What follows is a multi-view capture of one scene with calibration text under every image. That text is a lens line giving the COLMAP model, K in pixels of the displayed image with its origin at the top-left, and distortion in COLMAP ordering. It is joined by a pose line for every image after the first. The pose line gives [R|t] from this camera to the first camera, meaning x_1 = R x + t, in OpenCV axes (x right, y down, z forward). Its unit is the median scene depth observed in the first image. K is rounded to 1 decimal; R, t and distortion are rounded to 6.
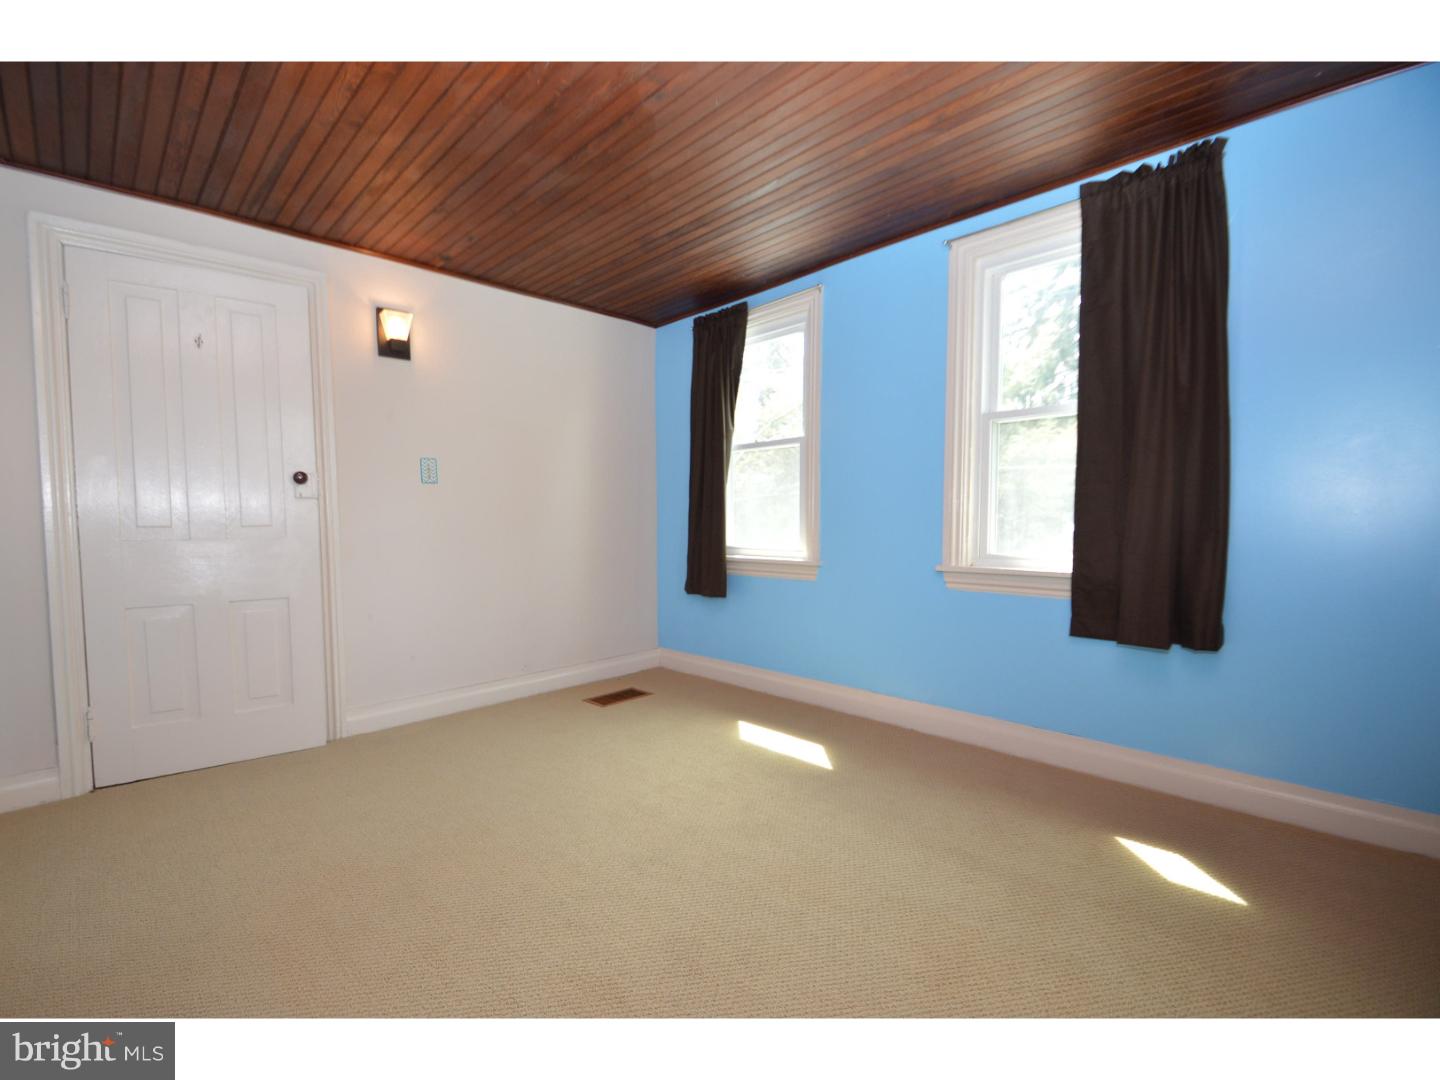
lens RADIAL K [[642.1, 0, 690.5], [0, 642.1, 558.1], [0, 0, 1]] dist [0.016225, -0.016641]
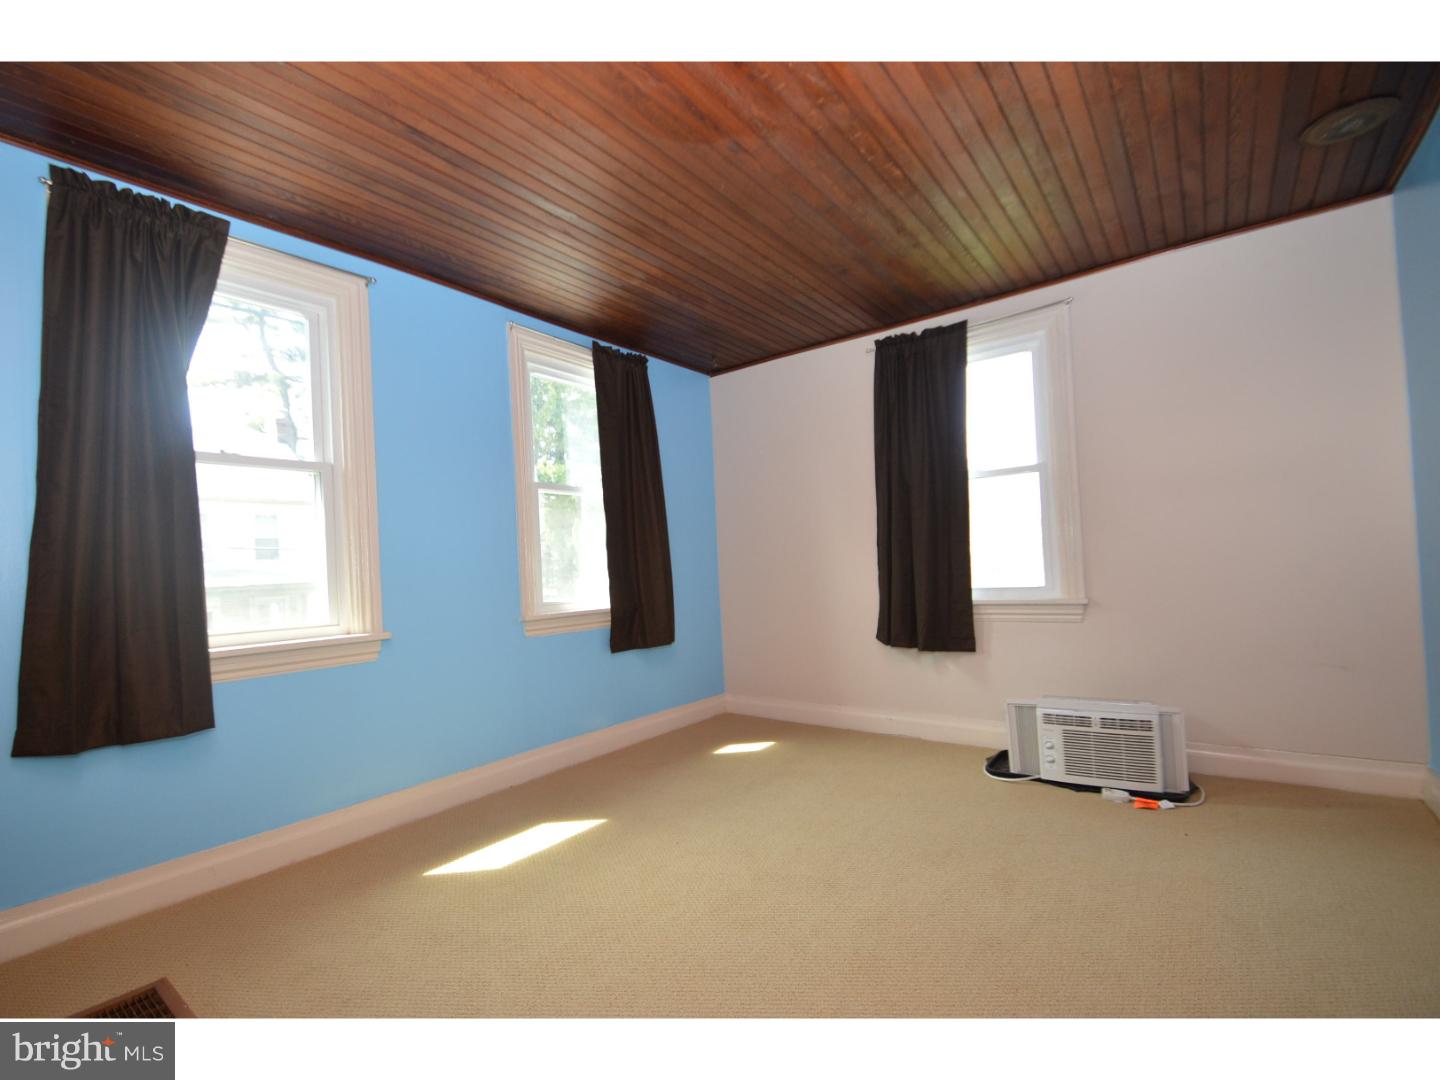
lens RADIAL K [[642.1, 0, 690.5], [0, 642.1, 558.1], [0, 0, 1]] dist [0.016225, -0.016641]
pose [[-0.141702, 0.004254, 0.989900, -0.809771], [0.078478, 0.996892, 0.006950, -0.080811], [-0.986794, 0.078670, -0.141596, 0.975628]]
